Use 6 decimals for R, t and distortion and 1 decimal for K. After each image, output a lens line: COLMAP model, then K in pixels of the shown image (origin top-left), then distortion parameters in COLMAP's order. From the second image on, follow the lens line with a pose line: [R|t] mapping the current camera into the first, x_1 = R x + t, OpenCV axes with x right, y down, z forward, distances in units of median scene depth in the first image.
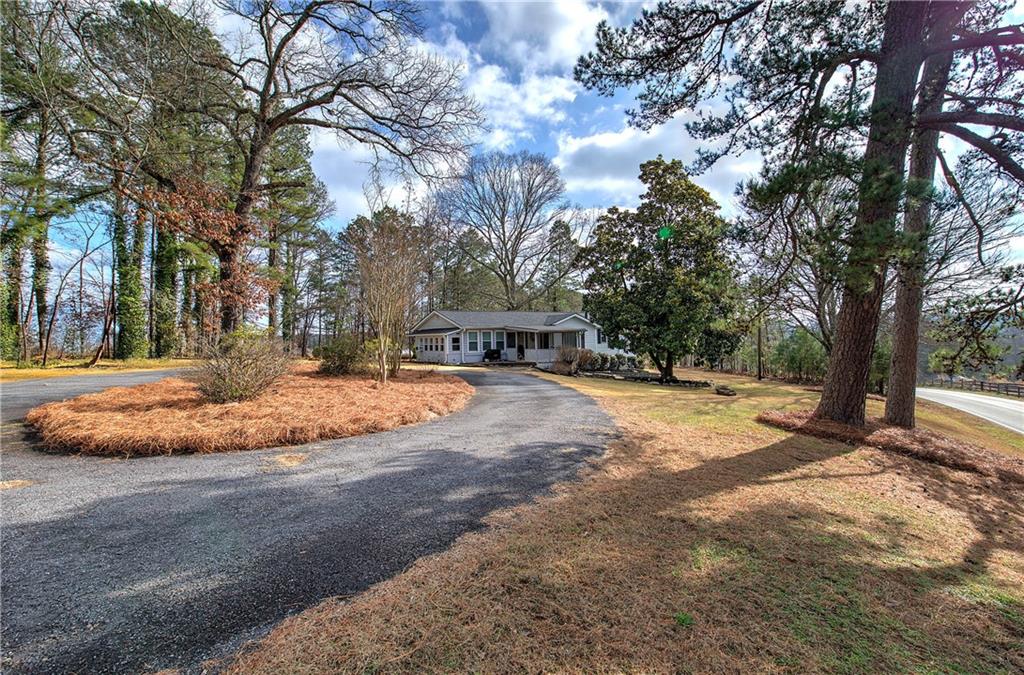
lens RADIAL K [[448.1, 0, 515.0], [0, 448.1, 333.9], [0, 0, 1]] dist [-0.001110, 0.000542]
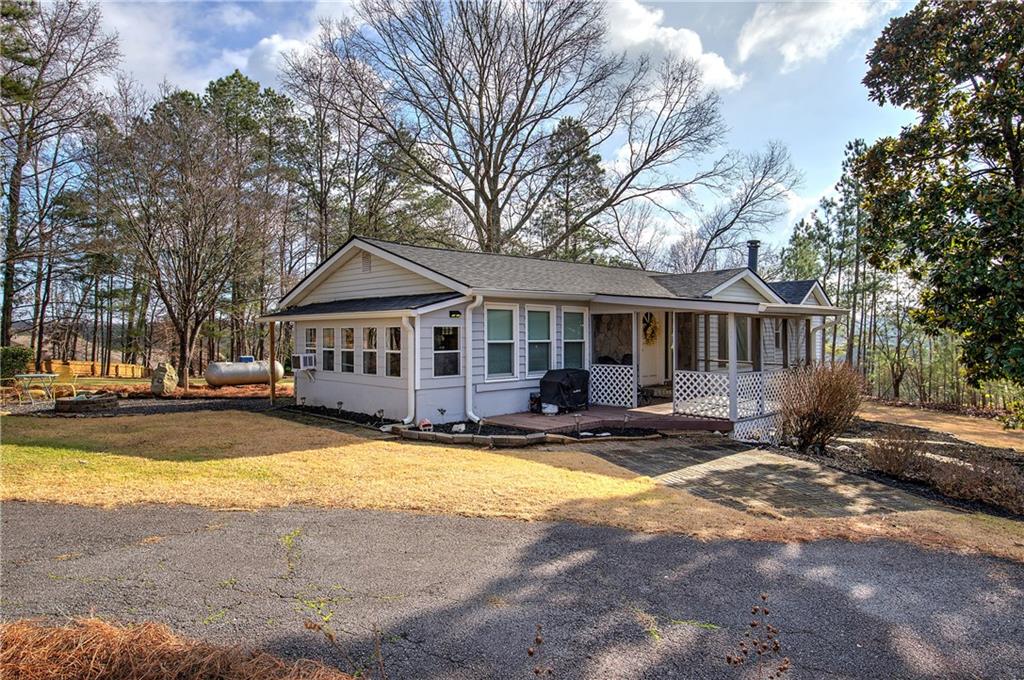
lens RADIAL K [[600.9, 0, 511.8], [0, 600.9, 336.2], [0, 0, 1]] dist [0.007605, 0.001641]
pose [[0.991094, 0.017431, 0.132015, -0.140399], [-0.019111, 0.999752, 0.011467, 0.008518], [-0.131783, -0.013888, 0.991181, 0.636597]]
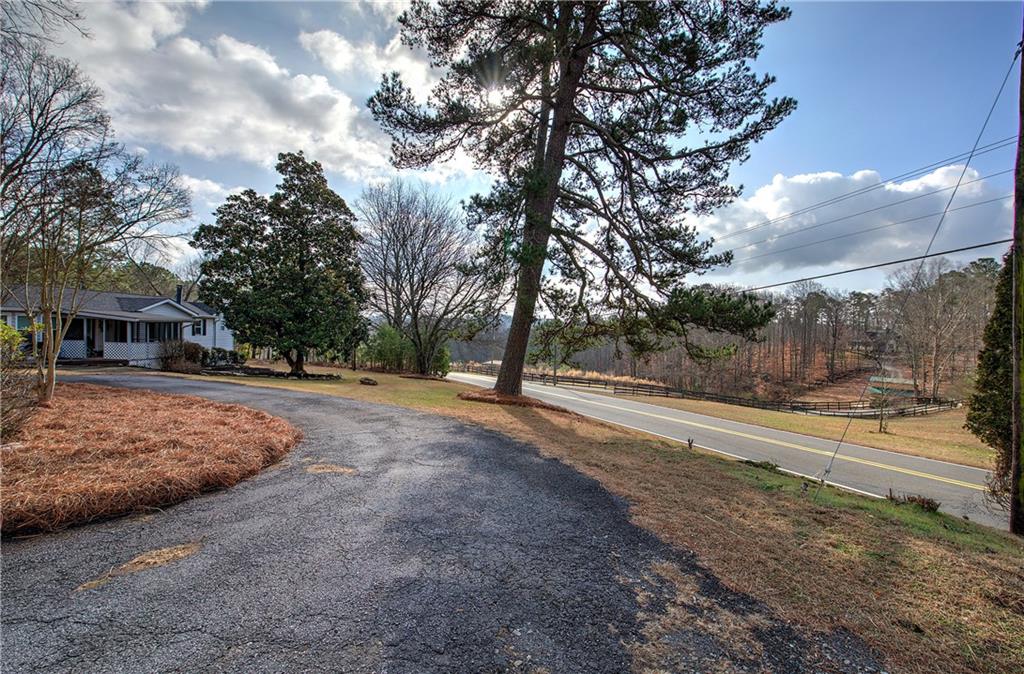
lens RADIAL K [[445.2, 0, 521.3], [0, 445.2, 337.2], [0, 0, 1]] dist [-0.001585, 0.000011]
pose [[0.559517, 0.021507, 0.828540, -0.206896], [-0.044256, 0.999012, 0.003954, -0.008174], [-0.827636, -0.038880, 0.559916, 0.014833]]
